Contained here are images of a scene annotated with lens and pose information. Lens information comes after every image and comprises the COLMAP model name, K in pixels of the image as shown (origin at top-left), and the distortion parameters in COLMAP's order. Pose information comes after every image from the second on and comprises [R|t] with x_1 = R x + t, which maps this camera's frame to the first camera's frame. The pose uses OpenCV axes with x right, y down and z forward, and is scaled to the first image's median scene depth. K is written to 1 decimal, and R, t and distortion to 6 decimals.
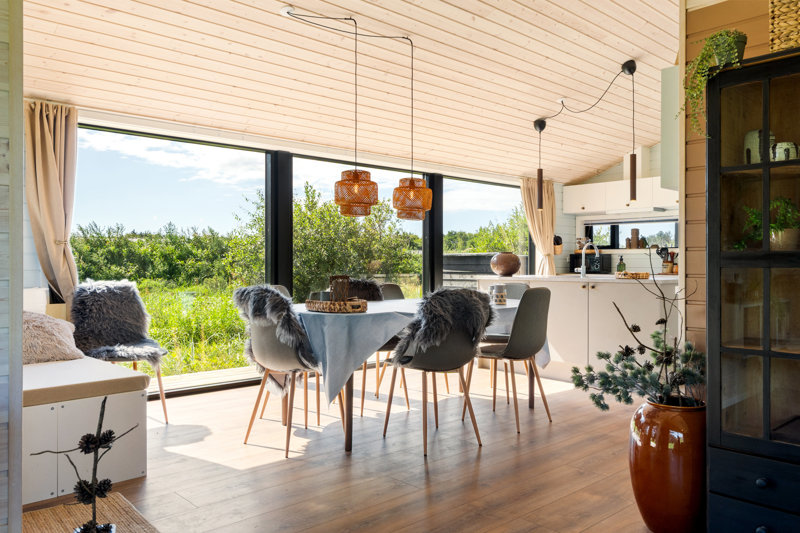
lens RADIAL K [[606.9, 0, 400.0], [0, 606.9, 266.5], [0, 0, 1]] dist [-0.006494, -0.001038]
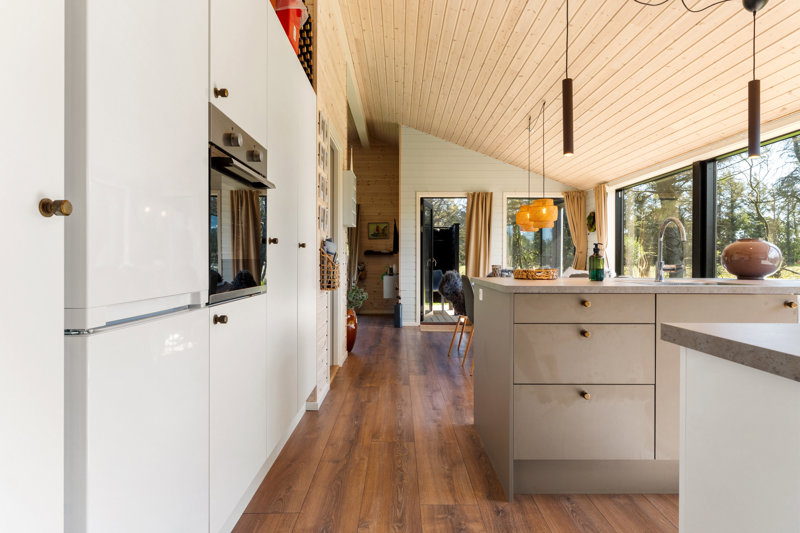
lens RADIAL K [[472.5, 0, 400.5], [0, 472.5, 264.2], [0, 0, 1]] dist [-0.001684, -0.000391]
pose [[-0.667776, 0.002661, -0.744358, 0.602447], [-0.007378, 0.999921, 0.010193, -0.000960], [0.744326, 0.012298, -0.667703, 0.840721]]
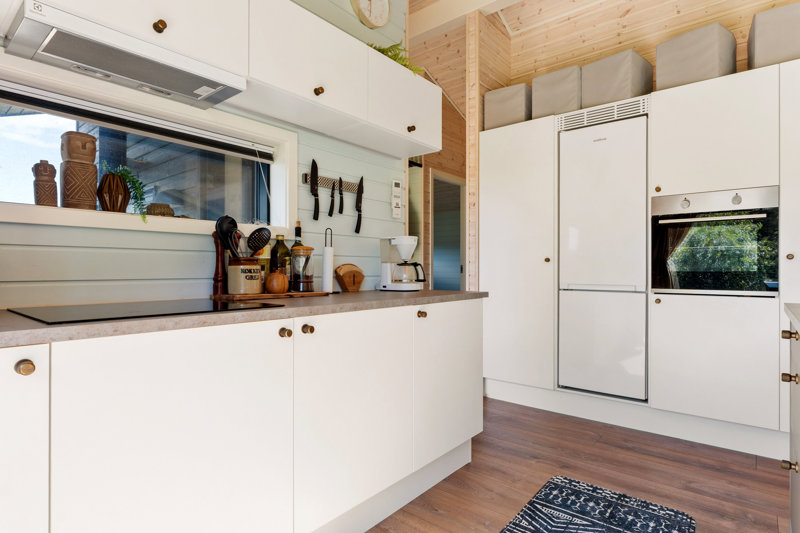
lens RADIAL K [[436.0, 0, 402.3], [0, 436.0, 263.8], [0, 0, 1]] dist [-0.002192, -0.000600]
pose [[-0.149786, 0.009151, 0.988676, 0.184857], [0.001635, 0.999958, -0.009008, -0.004162], [-0.988717, 0.000267, -0.149794, 0.920372]]
